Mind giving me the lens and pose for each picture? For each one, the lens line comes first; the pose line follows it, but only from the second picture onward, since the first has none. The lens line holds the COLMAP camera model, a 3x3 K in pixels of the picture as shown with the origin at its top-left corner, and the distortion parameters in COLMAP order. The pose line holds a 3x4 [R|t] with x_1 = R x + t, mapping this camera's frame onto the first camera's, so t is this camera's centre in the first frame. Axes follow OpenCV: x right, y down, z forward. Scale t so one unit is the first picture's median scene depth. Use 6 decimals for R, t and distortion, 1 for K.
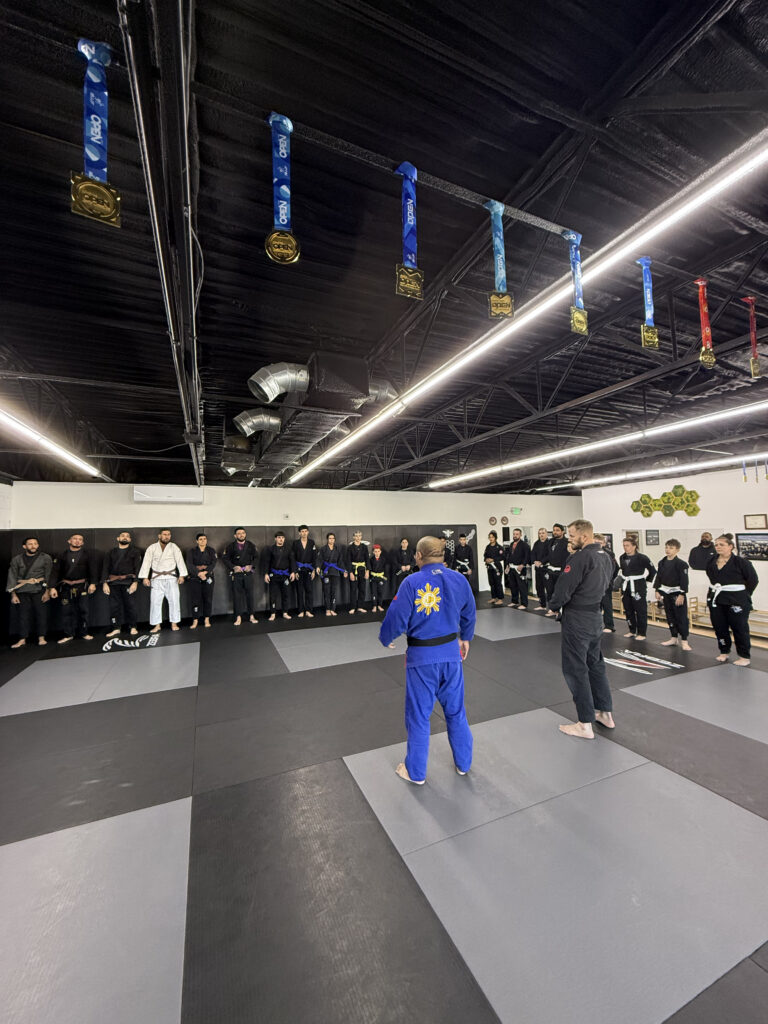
lens RADIAL K [[405.7, 0, 384.0], [0, 405.7, 508.6], [0, 0, 1]] dist [-0.000288, -0.000135]
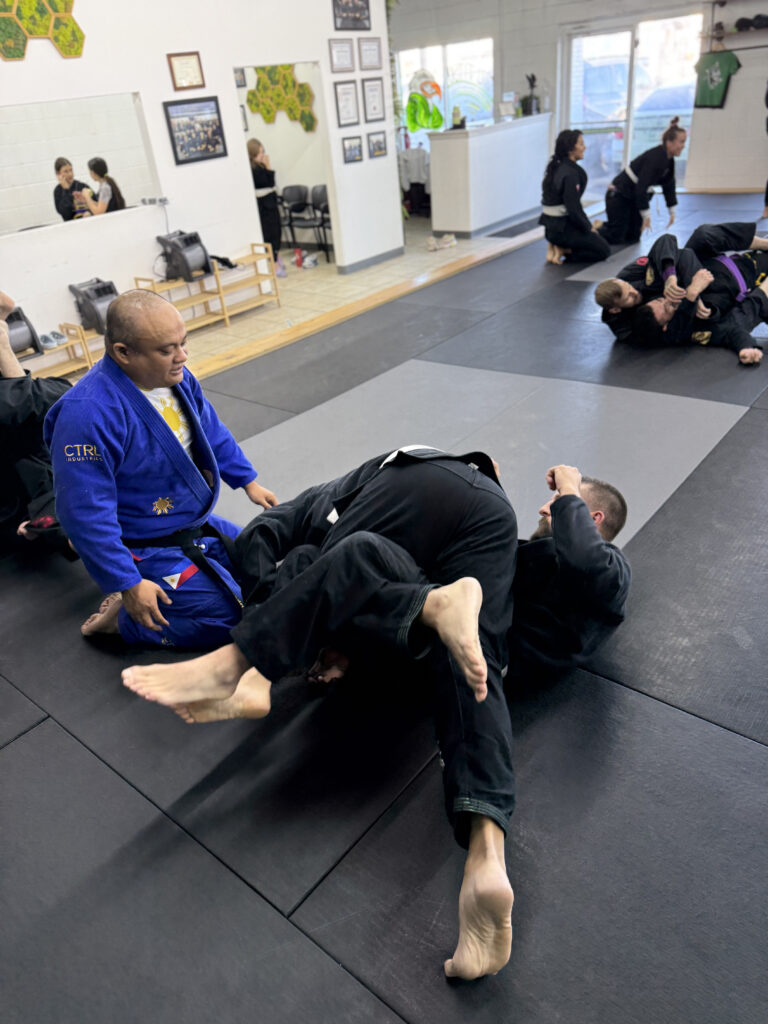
lens RADIAL K [[721.5, 0, 383.9], [0, 721.5, 503.8], [0, 0, 1]] dist [0.025395, -0.025670]
pose [[-0.443022, -0.394967, 0.804818, -0.056542], [0.061793, 0.882135, 0.466926, 0.082201], [-0.894379, 0.256591, -0.366399, 1.048334]]
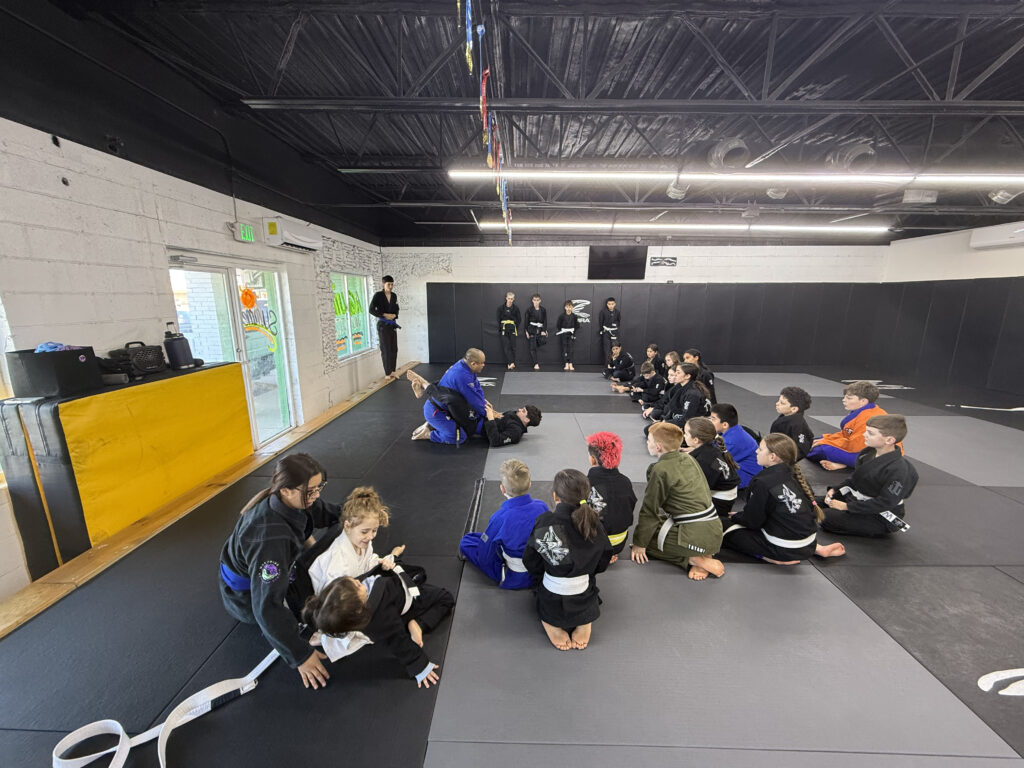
lens RADIAL K [[405.7, 0, 510.4], [0, 405.7, 383.0], [0, 0, 1]] dist [-0.000288, -0.000135]
pose [[-0.420326, 0.207214, -0.883396, 0.577572], [0.053156, 0.977526, 0.204002, 0.030221], [0.905815, 0.038790, -0.421894, 0.407785]]
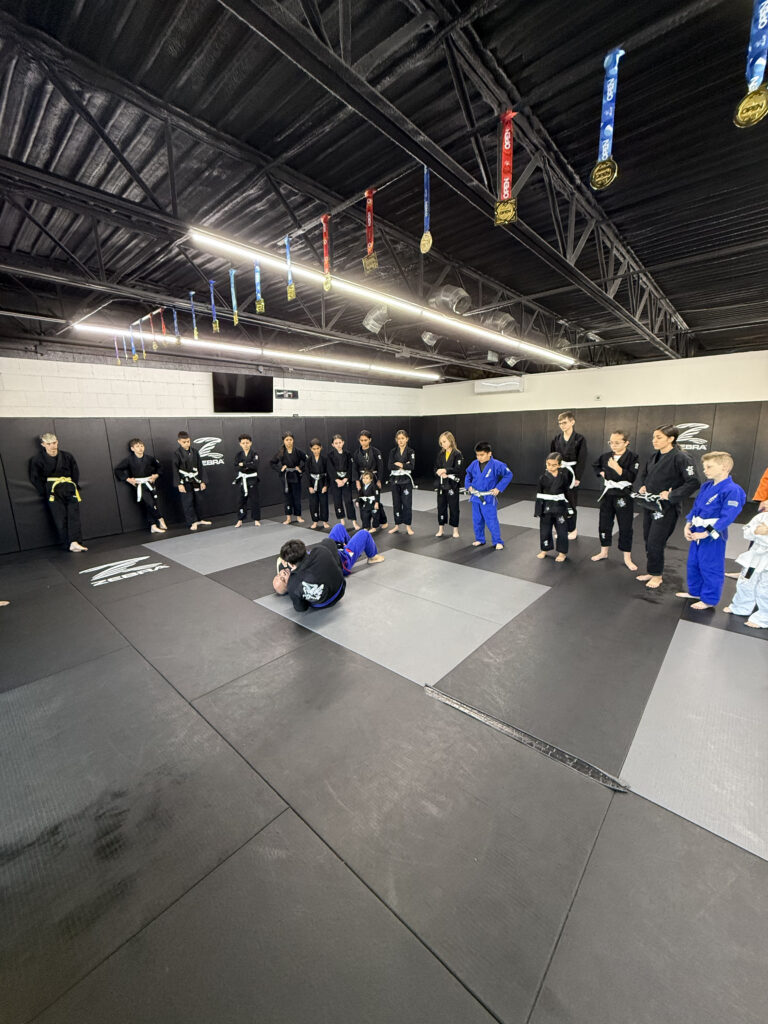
lens RADIAL K [[405.7, 0, 383.8], [0, 405.7, 512.3], [0, 0, 1]] dist [-0.000288, -0.000135]
pose [[0.408749, 0.195873, -0.891380, 0.484644], [0.067569, 0.967522, 0.243588, 0.013591], [0.910142, -0.159796, 0.382239, 0.112928]]
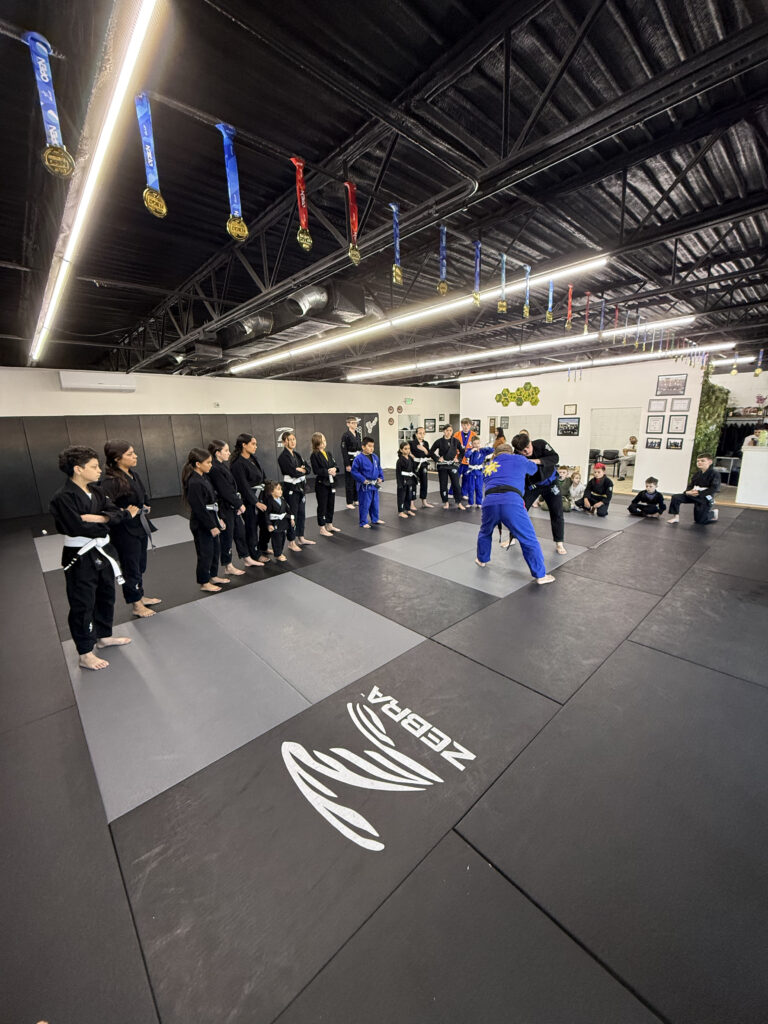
lens RADIAL K [[405.7, 0, 385.9], [0, 405.7, 509.5], [0, 0, 1]] dist [-0.000288, -0.000135]
pose [[0.944873, -0.078201, 0.317962, -0.186661], [-0.007879, 0.965351, 0.260836, 0.003355], [-0.327342, -0.248962, 0.911518, -0.188060]]
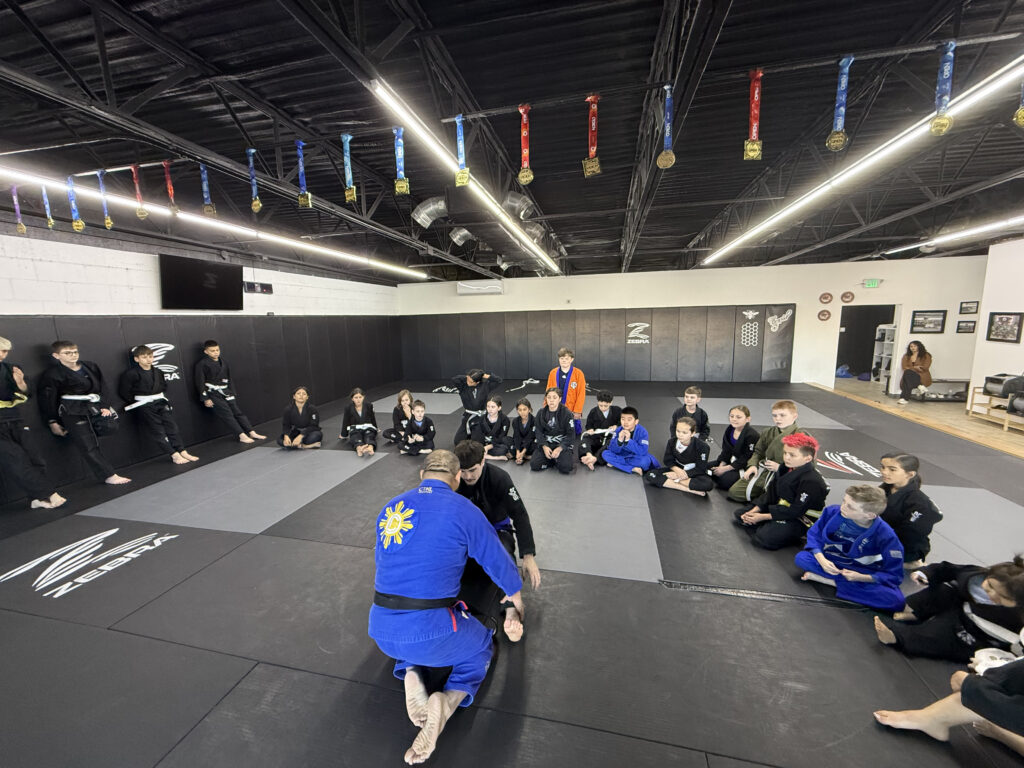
lens RADIAL K [[405.7, 0, 511.5], [0, 405.7, 385.8], [0, 0, 1]] dist [-0.000288, -0.000135]
pose [[0.799207, 0.092593, -0.593882, 0.340183], [0.045270, 0.975984, 0.213088, 0.000757], [0.599349, -0.197187, 0.775821, -0.032312]]
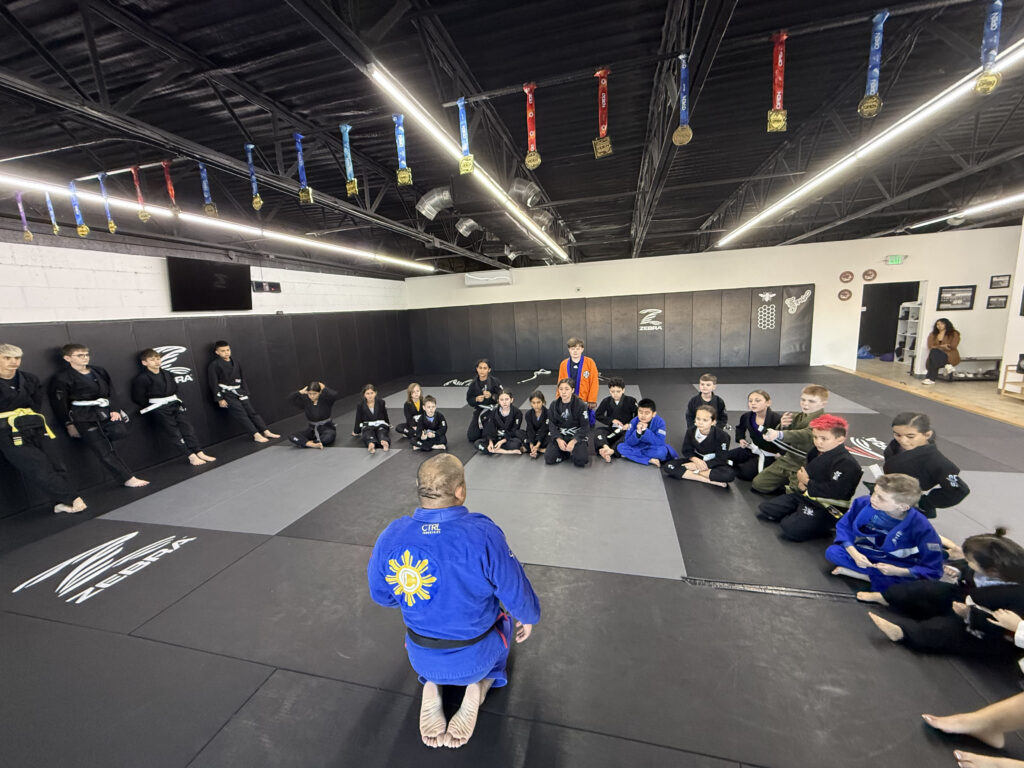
lens RADIAL K [[405.7, 0, 511.4], [0, 405.7, 385.8], [0, 0, 1]] dist [-0.000288, -0.000135]
pose [[0.785288, 0.084461, -0.613343, 0.333271], [0.079017, 0.968878, 0.234589, -0.000487], [0.614068, -0.232685, 0.754174, -0.024706]]
